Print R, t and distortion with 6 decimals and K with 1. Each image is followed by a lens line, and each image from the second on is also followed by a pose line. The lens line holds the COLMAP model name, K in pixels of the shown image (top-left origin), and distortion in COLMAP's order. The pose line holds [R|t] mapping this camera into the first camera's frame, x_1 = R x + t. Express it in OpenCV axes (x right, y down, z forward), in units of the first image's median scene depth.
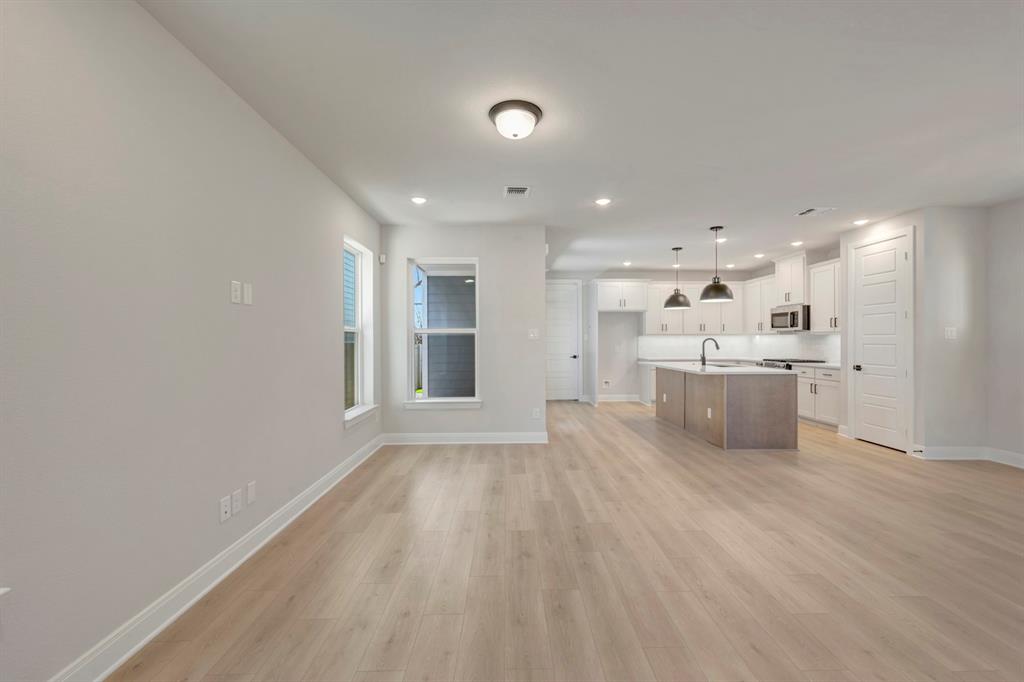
lens RADIAL K [[422.6, 0, 517.9], [0, 422.6, 341.1], [0, 0, 1]] dist [0.001276, 0.000354]
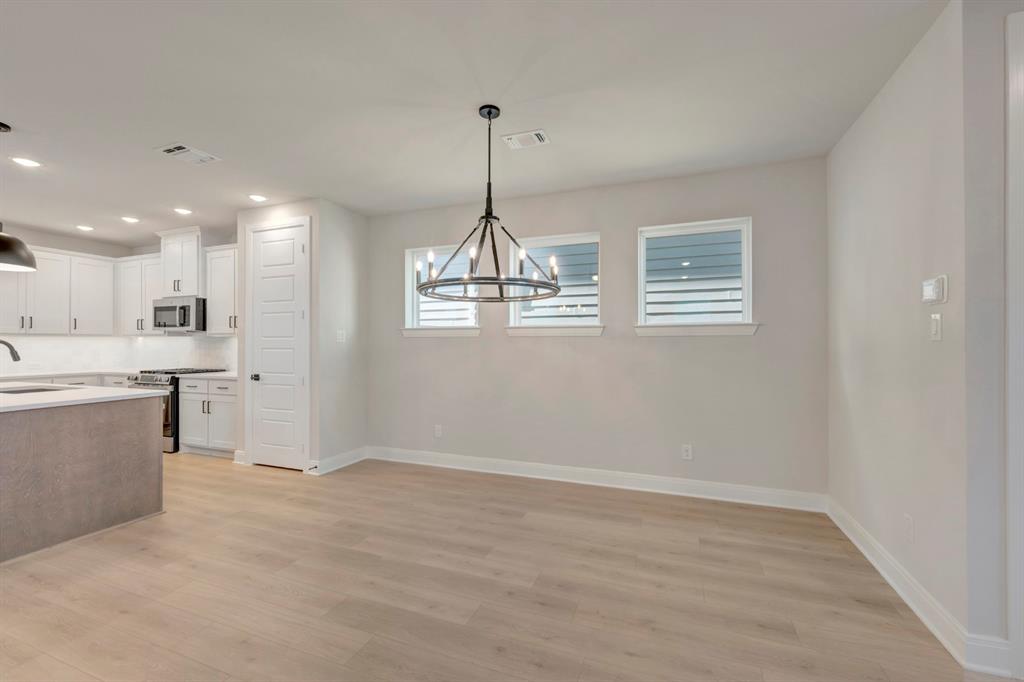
lens RADIAL K [[422.6, 0, 516.2], [0, 422.6, 338.4], [0, 0, 1]] dist [0.001276, 0.000354]
pose [[0.382339, 0.010402, 0.923964, 0.234985], [0.003541, 0.999913, -0.012723, 0.000069], [-0.924016, 0.008136, 0.382268, 0.217508]]
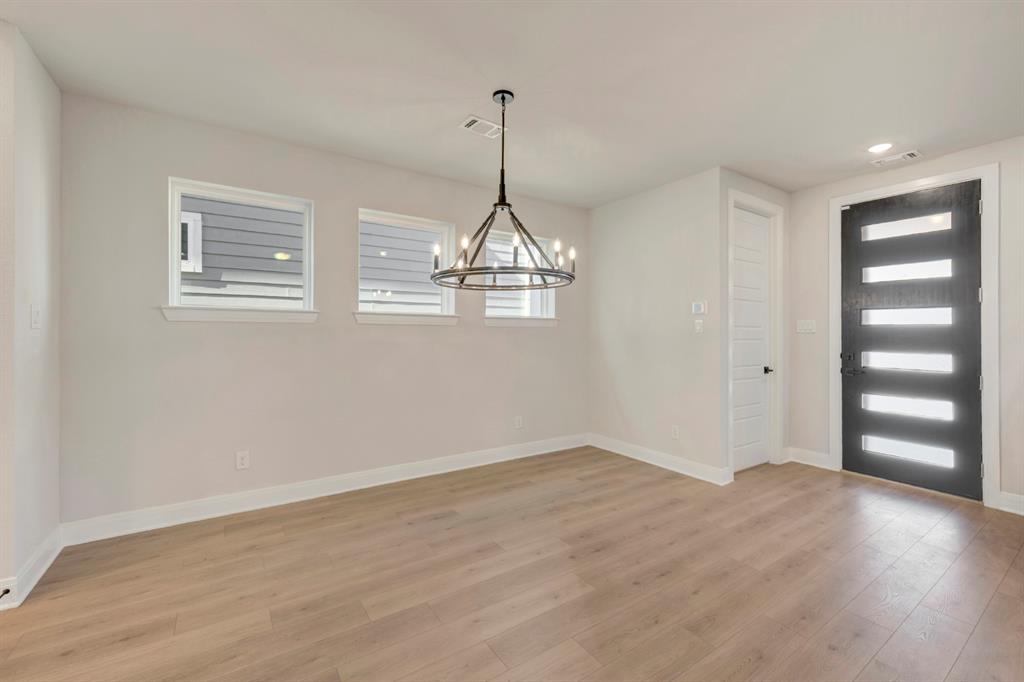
lens RADIAL K [[422.6, 0, 538.1], [0, 422.6, 327.9], [0, 0, 1]] dist [0.001276, 0.000354]
pose [[-0.552668, 0.006578, 0.833375, 0.251322], [-0.005607, 0.999917, -0.011610, -0.000866], [-0.833382, -0.011089, -0.552585, 0.644260]]
